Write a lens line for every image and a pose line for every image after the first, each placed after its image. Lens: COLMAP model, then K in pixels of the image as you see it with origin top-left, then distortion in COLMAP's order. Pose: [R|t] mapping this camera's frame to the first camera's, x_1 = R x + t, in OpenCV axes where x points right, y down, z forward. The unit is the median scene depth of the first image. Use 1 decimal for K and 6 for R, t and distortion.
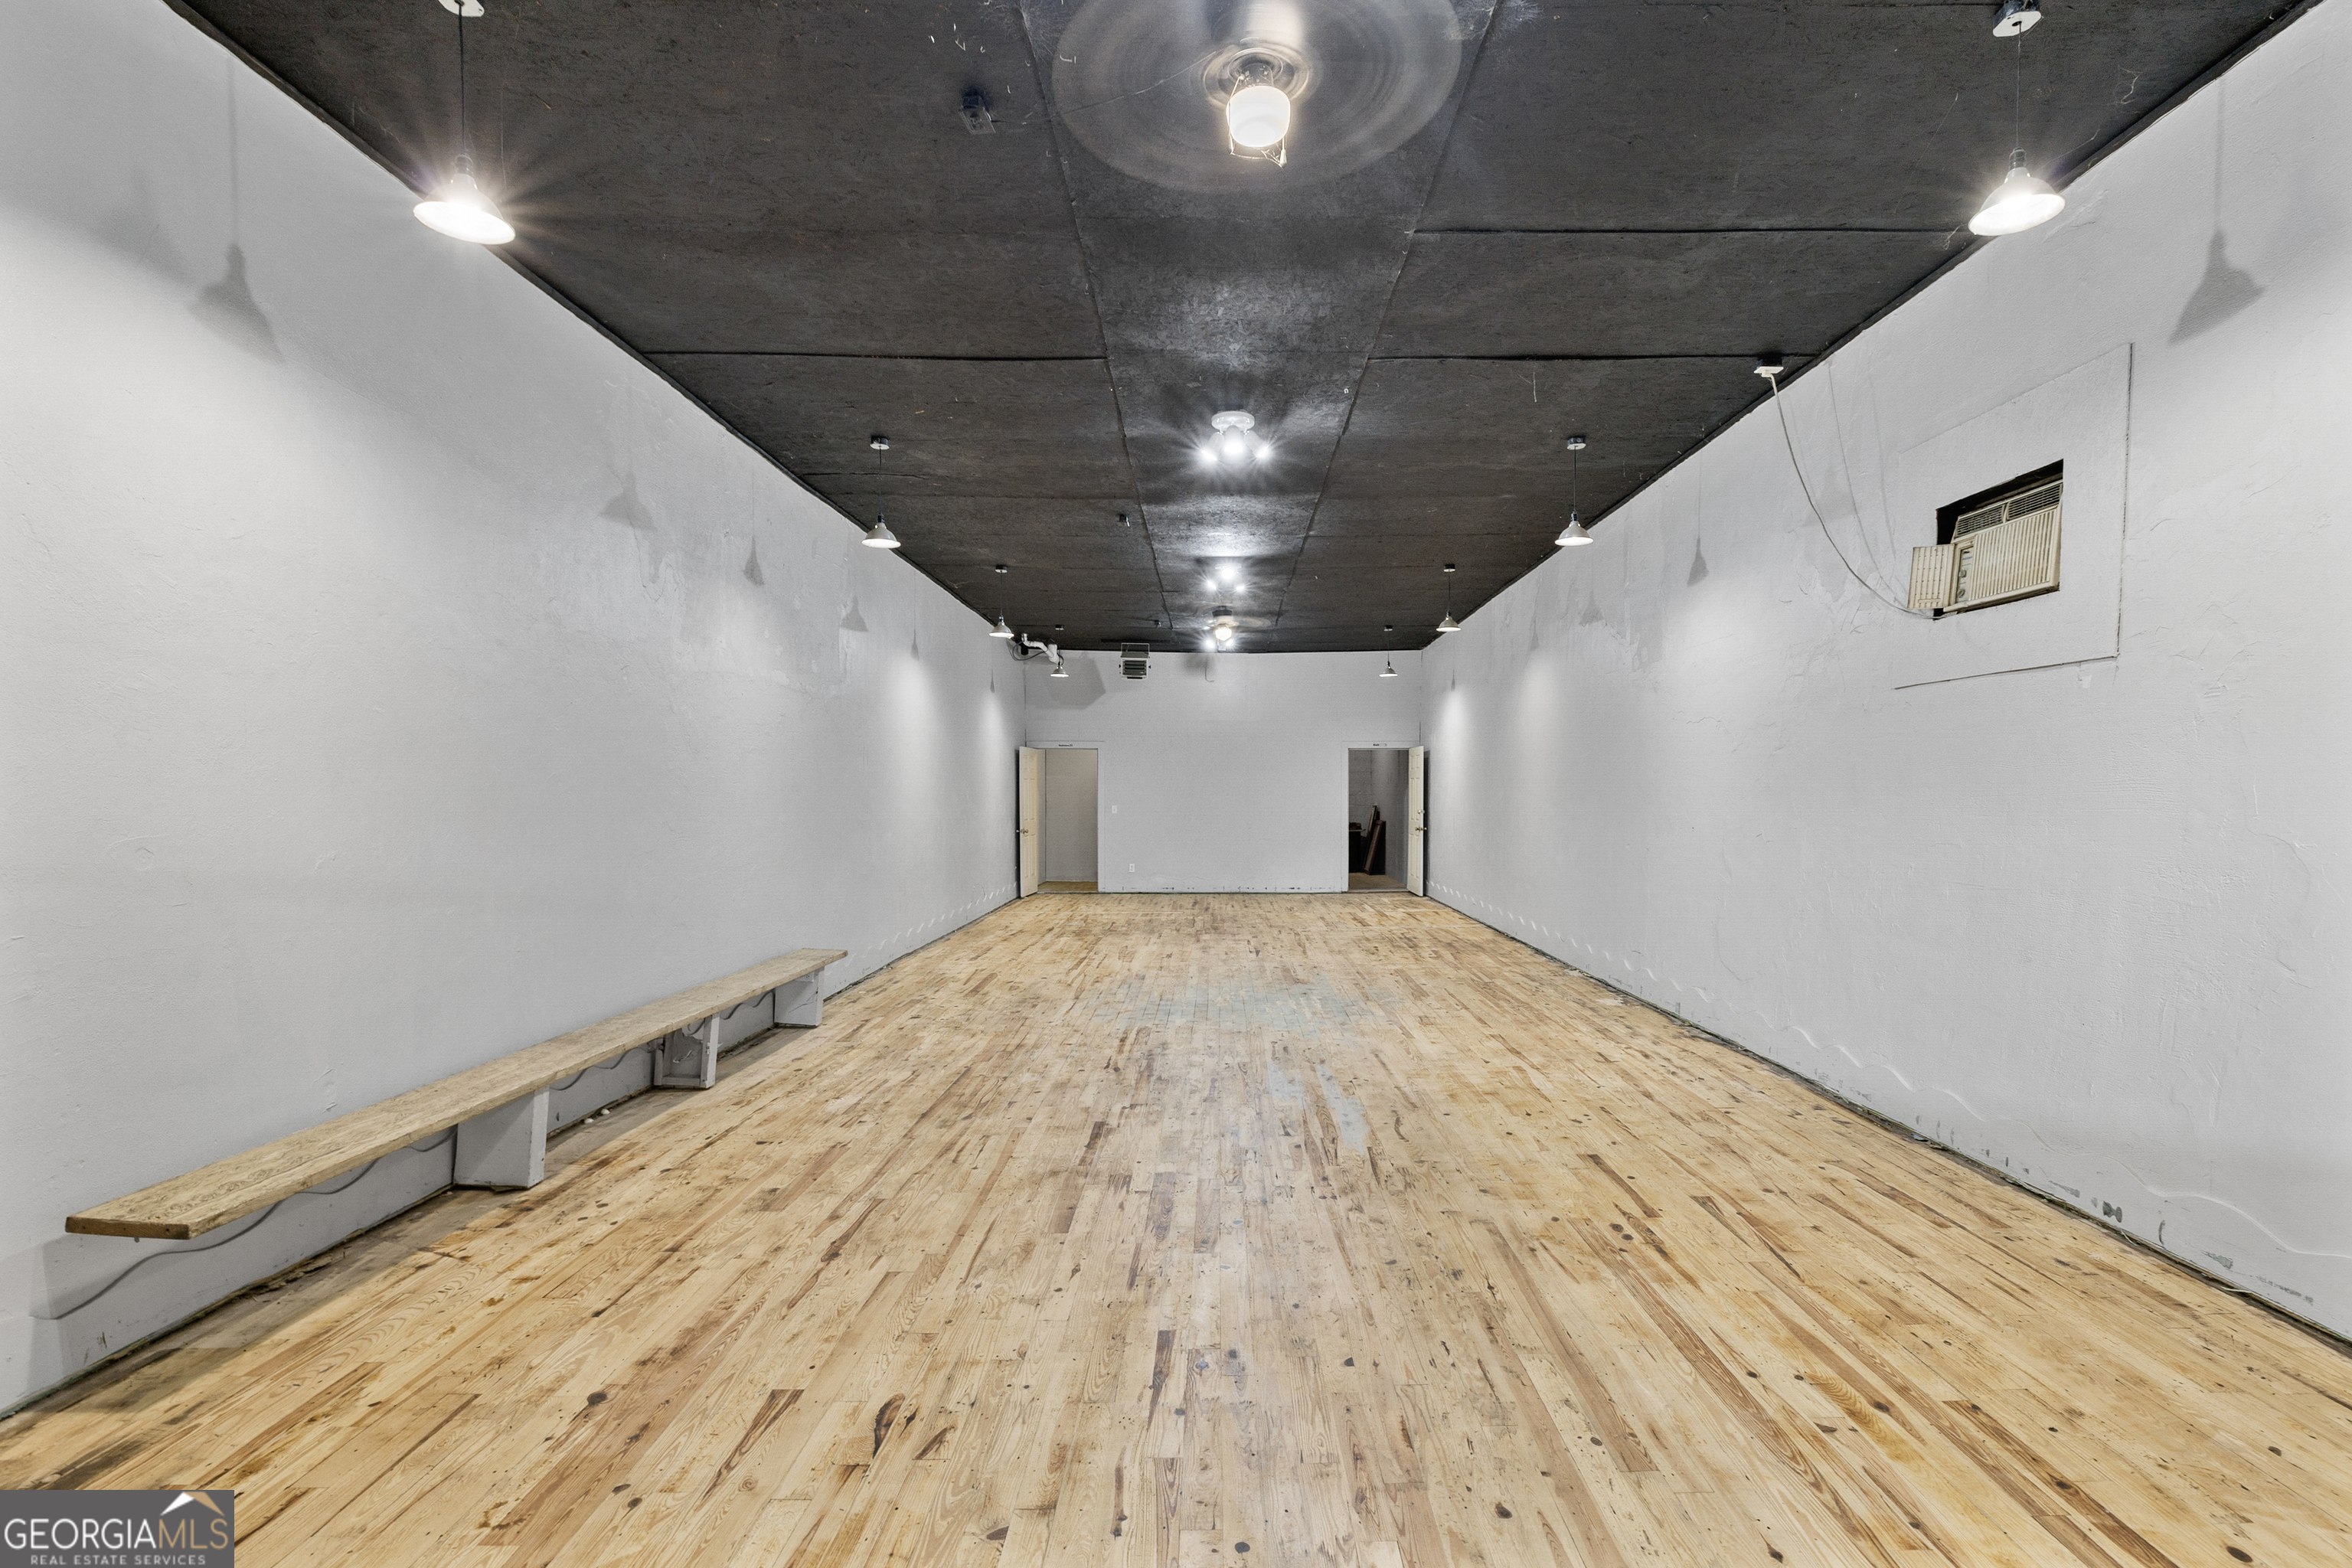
lens RADIAL K [[1143.3, 0, 1209.6], [0, 1143.3, 783.7], [0, 0, 1]] dist [-0.010422, 0.003485]
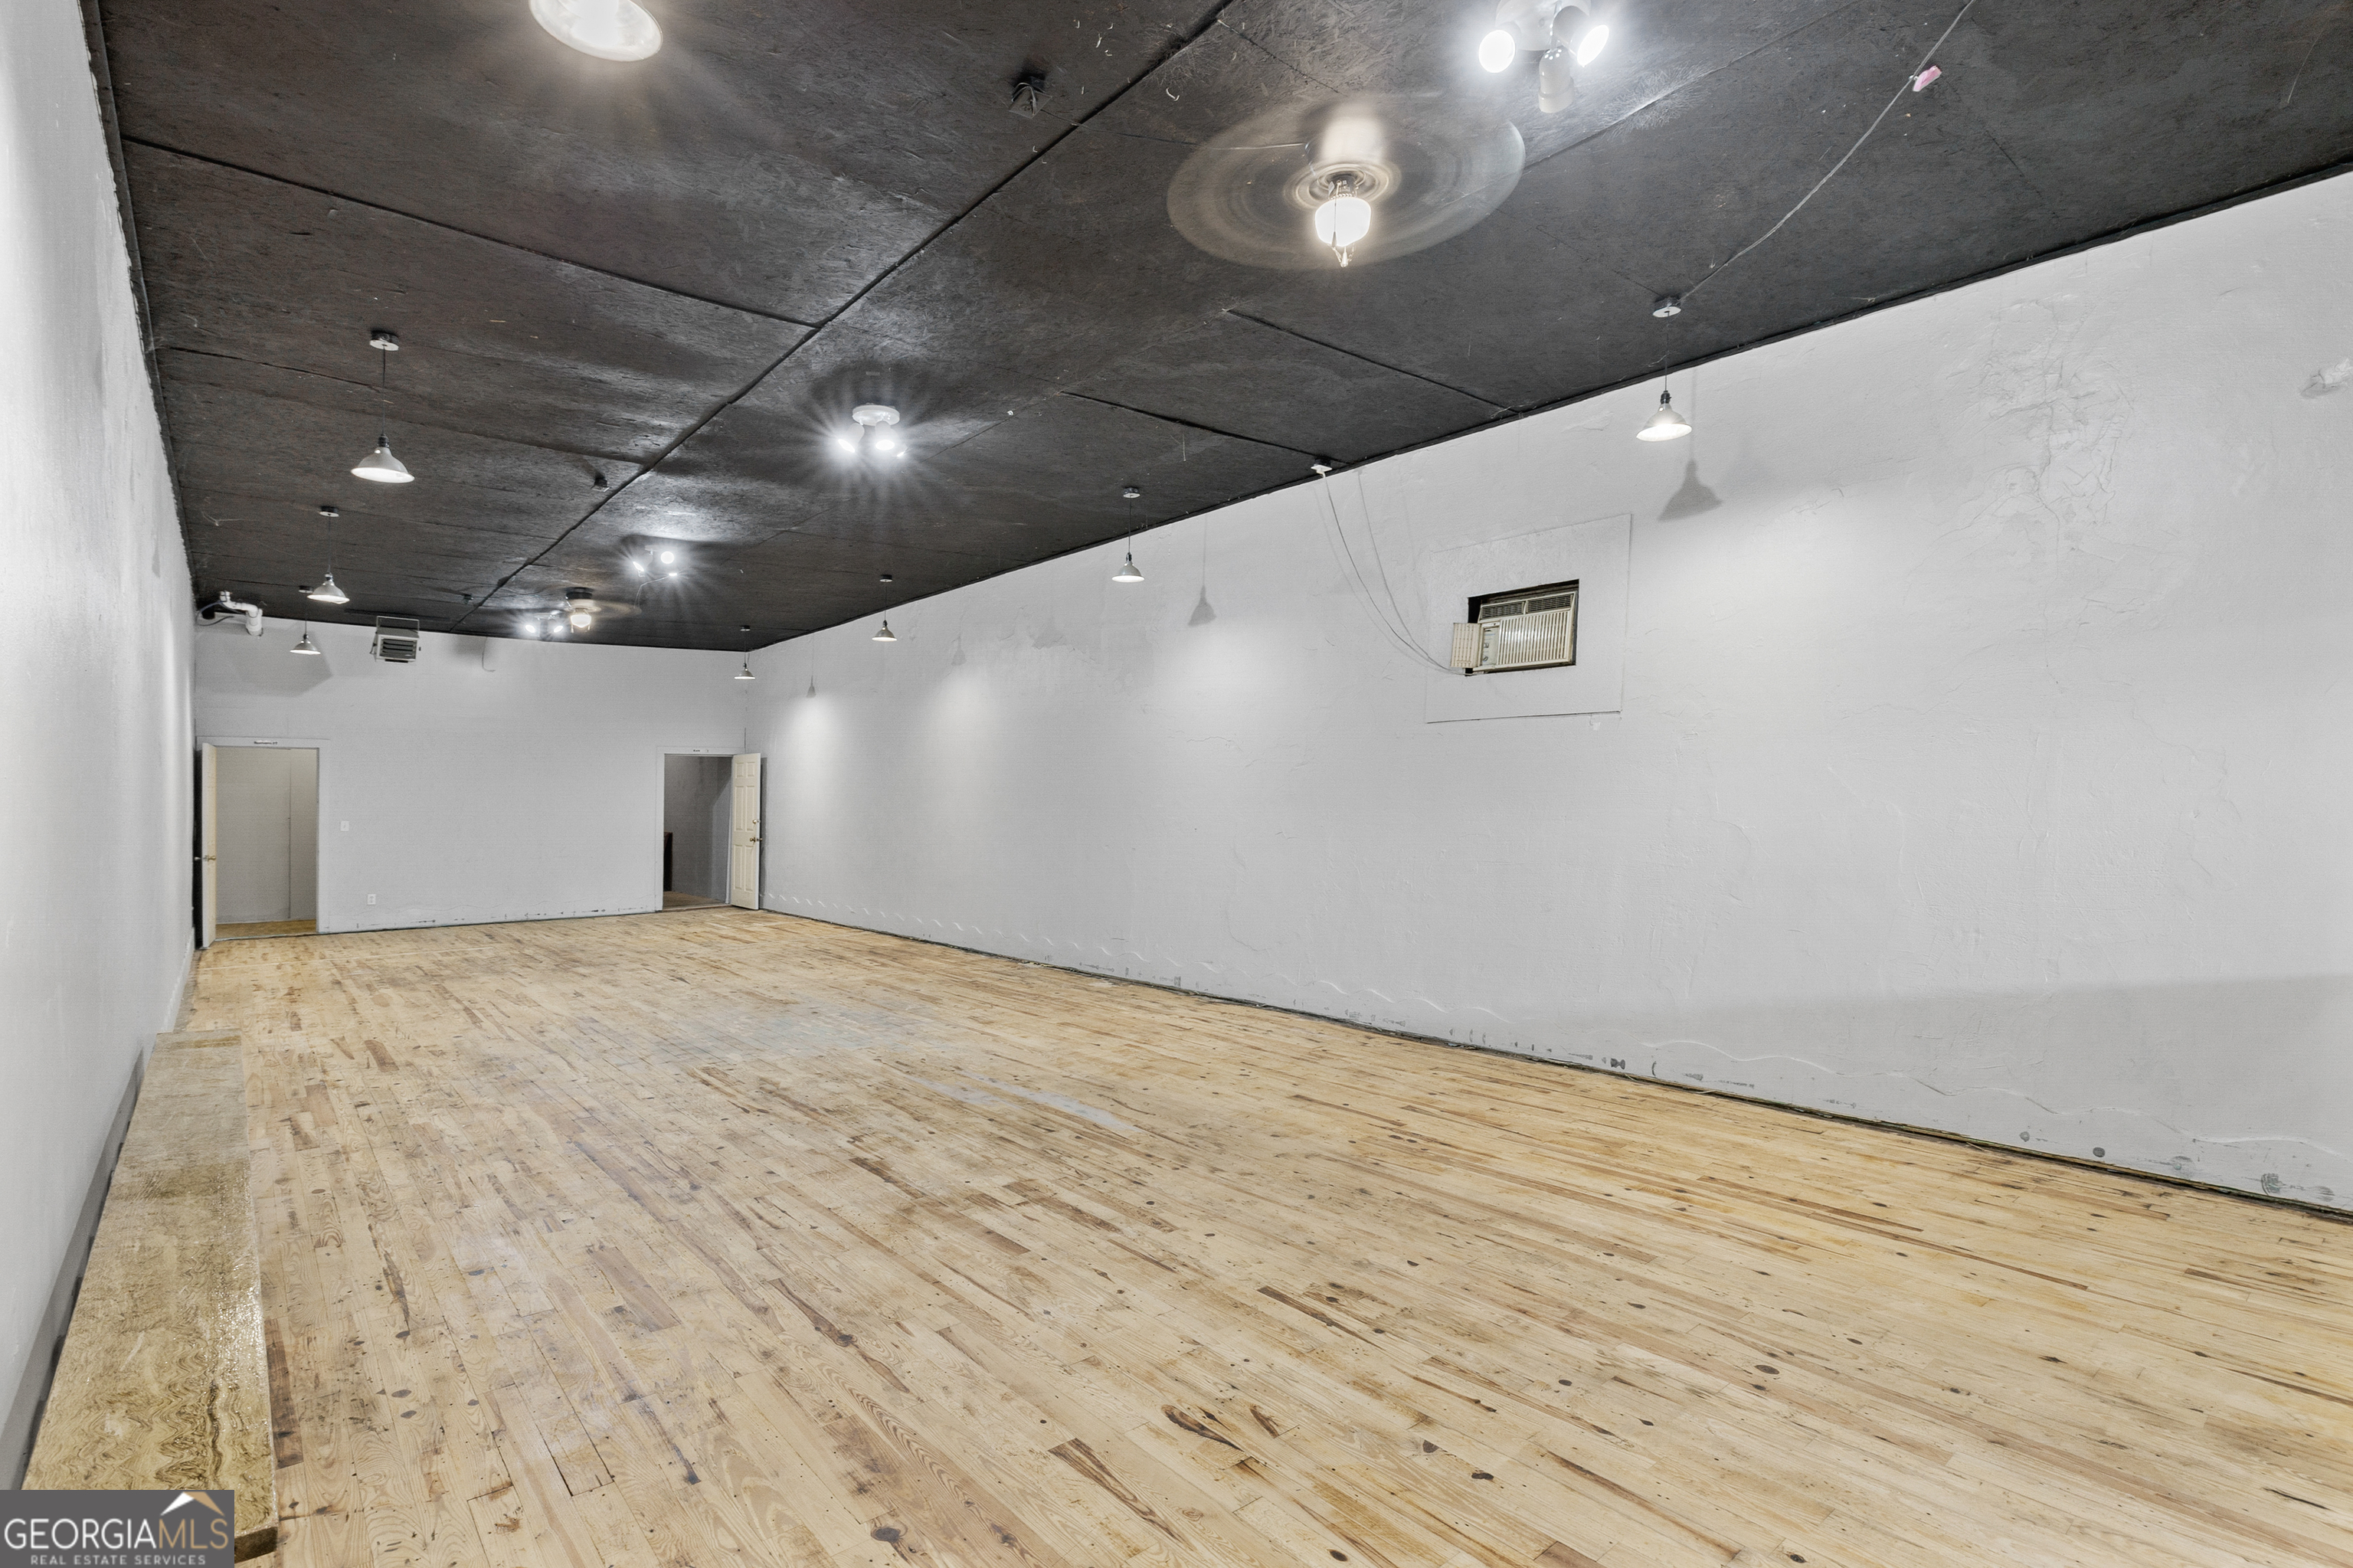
lens RADIAL K [[1143.8, 0, 1179.6], [0, 1143.8, 799.3], [0, 0, 1]] dist [-0.010422, 0.003485]
pose [[0.771495, -0.006764, 0.636200, -0.580990], [0.002308, 0.999967, 0.007833, -0.003158], [-0.636232, -0.004575, 0.771484, 0.143000]]
